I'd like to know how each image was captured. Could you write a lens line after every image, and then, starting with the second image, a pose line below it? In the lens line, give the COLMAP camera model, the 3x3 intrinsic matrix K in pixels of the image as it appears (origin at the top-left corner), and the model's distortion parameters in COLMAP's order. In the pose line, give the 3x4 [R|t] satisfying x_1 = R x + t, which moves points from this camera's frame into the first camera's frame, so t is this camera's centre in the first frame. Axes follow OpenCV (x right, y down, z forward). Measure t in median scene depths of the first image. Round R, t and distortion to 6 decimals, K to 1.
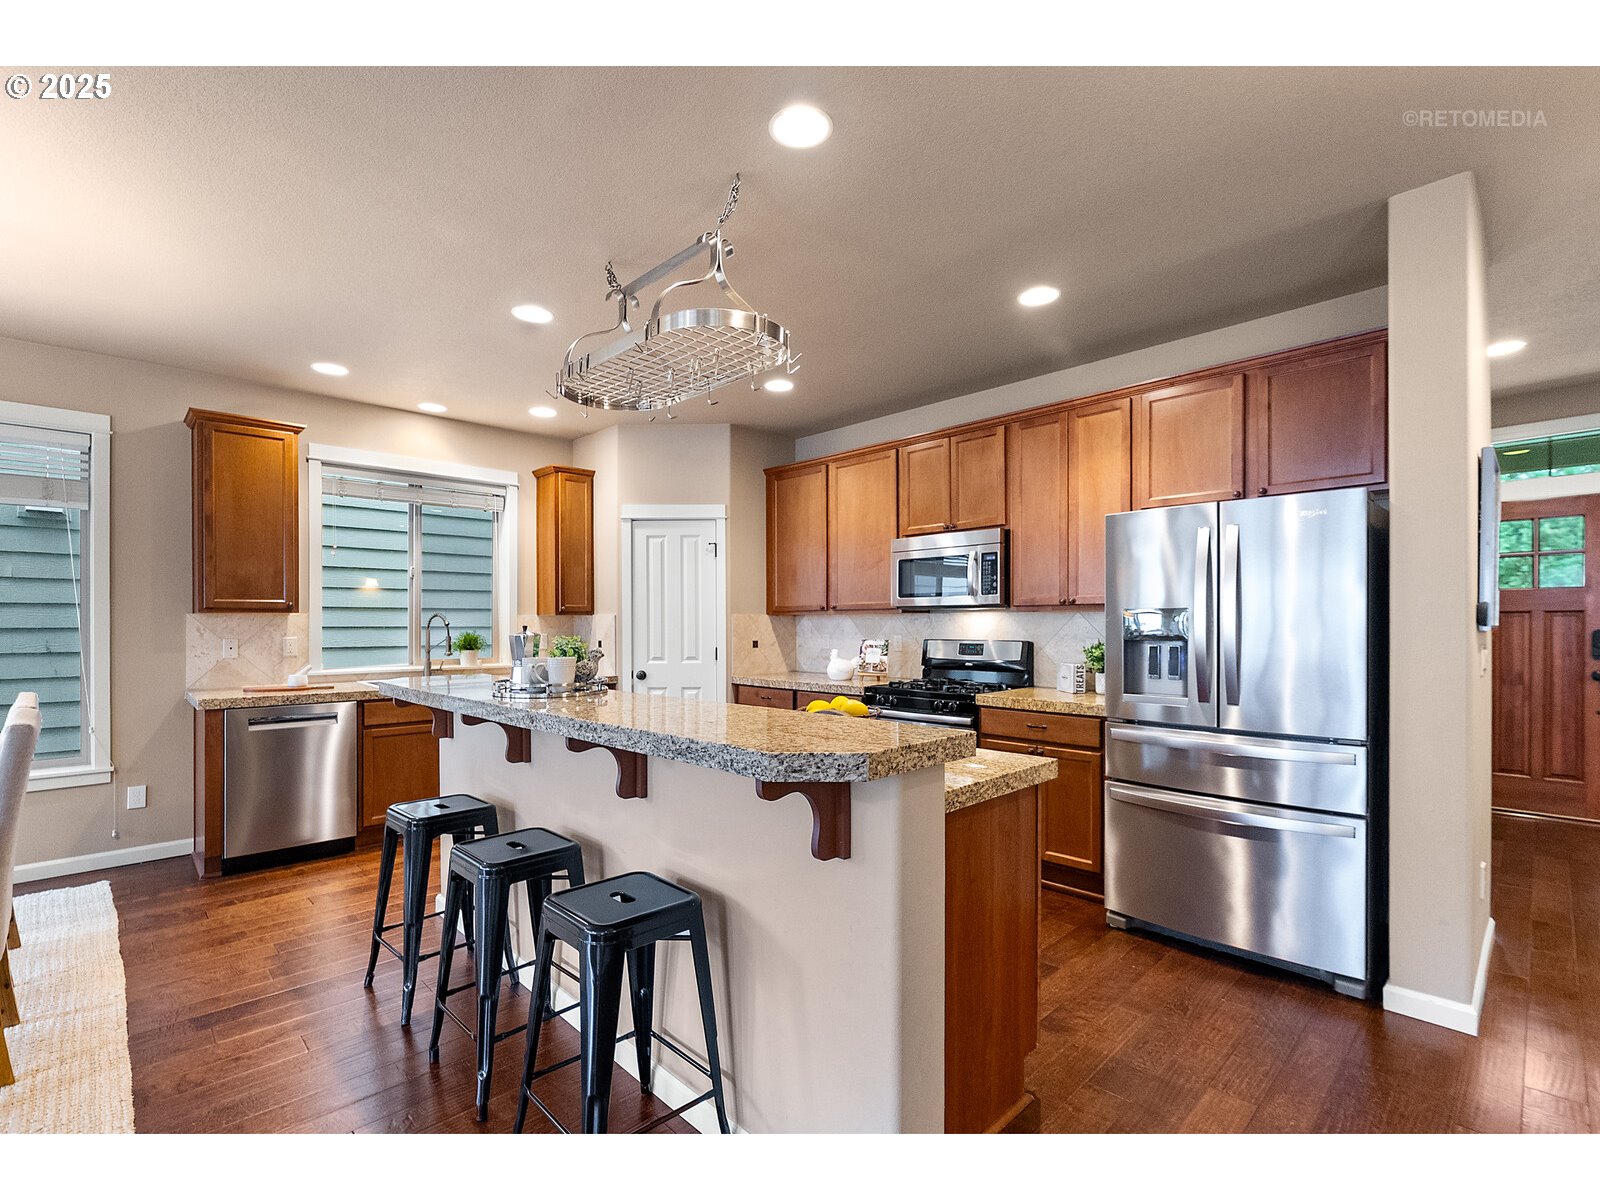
lens RADIAL K [[729.6, 0, 819.4], [0, 729.6, 628.0], [0, 0, 1]] dist [-0.003589, -0.000633]
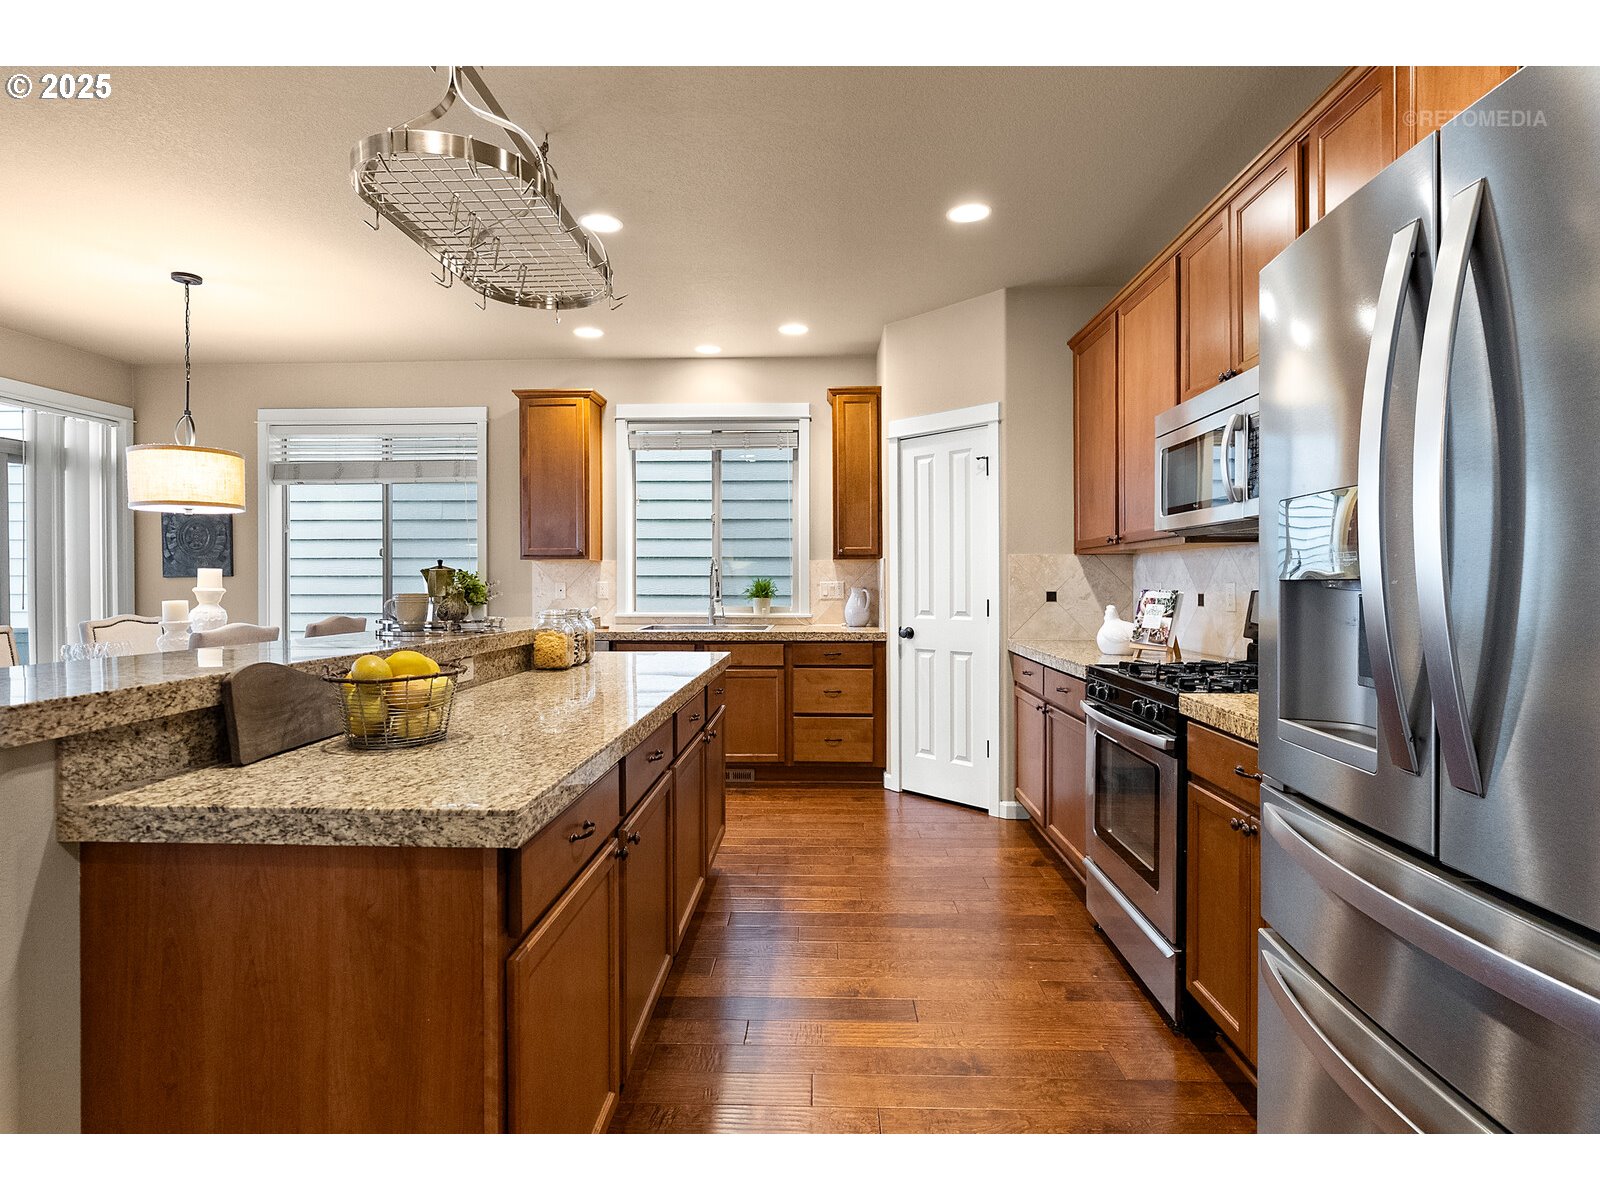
lens RADIAL K [[820.8, 0, 799.3], [0, 820.8, 600.7], [0, 0, 1]] dist [-0.004944, -0.000476]
pose [[0.681881, 0.019304, -0.731209, 0.346806], [-0.005906, 0.999764, 0.020885, 0.011934], [0.731439, -0.009923, 0.681834, 0.313911]]
